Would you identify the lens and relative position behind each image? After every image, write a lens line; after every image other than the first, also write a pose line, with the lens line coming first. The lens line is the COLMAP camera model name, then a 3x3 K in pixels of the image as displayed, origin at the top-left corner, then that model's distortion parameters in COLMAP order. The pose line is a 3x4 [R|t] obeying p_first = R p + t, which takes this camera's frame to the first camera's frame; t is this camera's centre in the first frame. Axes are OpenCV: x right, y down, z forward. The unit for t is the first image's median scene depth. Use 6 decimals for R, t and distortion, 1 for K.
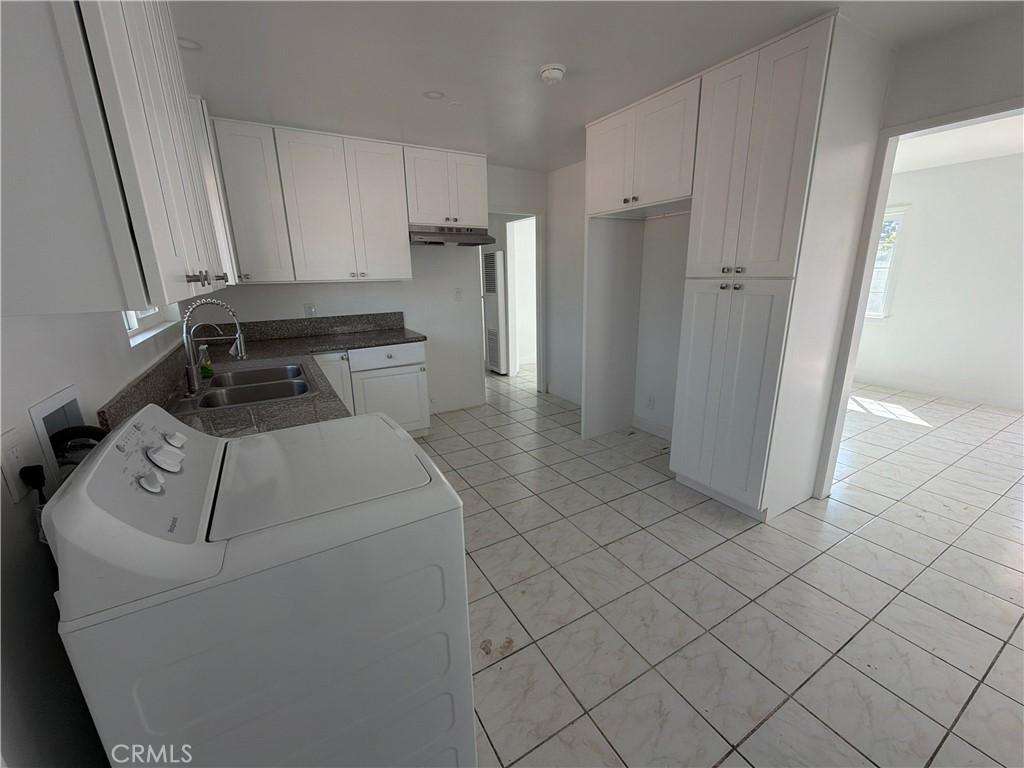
lens RADIAL K [[414.0, 0, 508.9], [0, 414.0, 383.8], [0, 0, 1]] dist [0.001263, 0.000108]
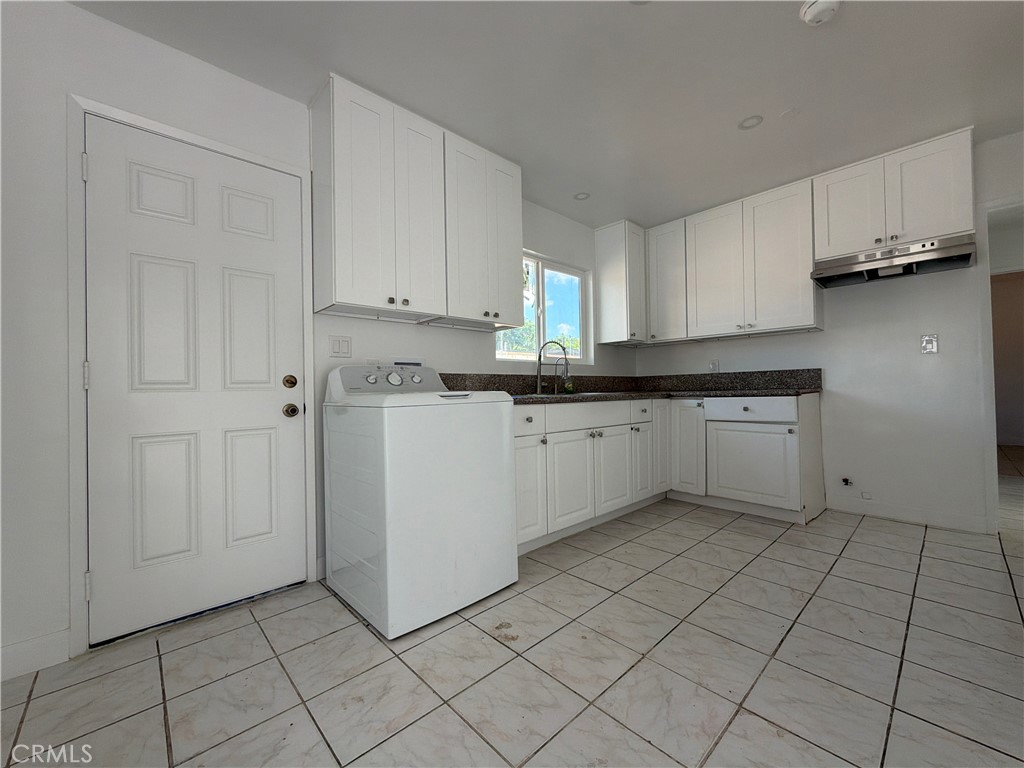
lens RADIAL K [[409.1, 0, 514.1], [0, 409.1, 385.4], [0, 0, 1]] dist [-0.000005, -0.000113]
pose [[0.222803, 0.004537, -0.974853, 0.472440], [-0.238472, 0.969862, -0.049989, 0.049205], [0.945246, 0.243612, 0.217170, 0.329495]]
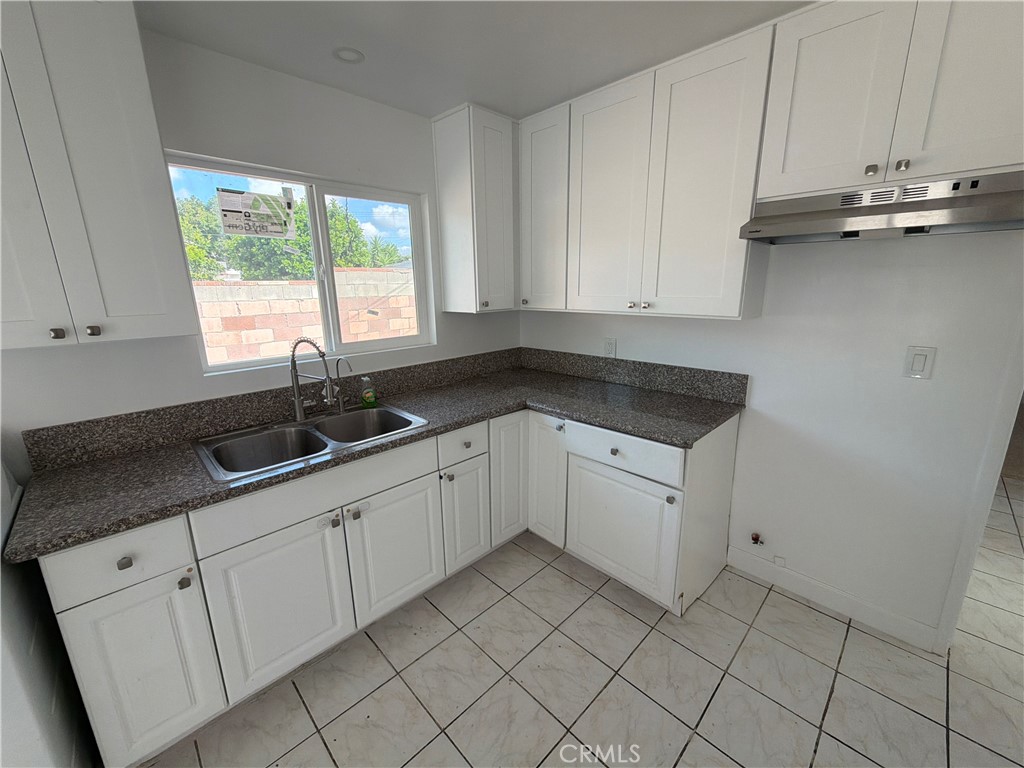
lens RADIAL K [[409.1, 0, 514.1], [0, 409.1, 385.4], [0, 0, 1]] dist [-0.000005, -0.000113]
pose [[0.254328, 0.245232, -0.935510, 0.184092], [-0.239472, 0.953162, 0.184756, -0.227879], [0.937001, 0.177040, 0.301142, 0.700886]]
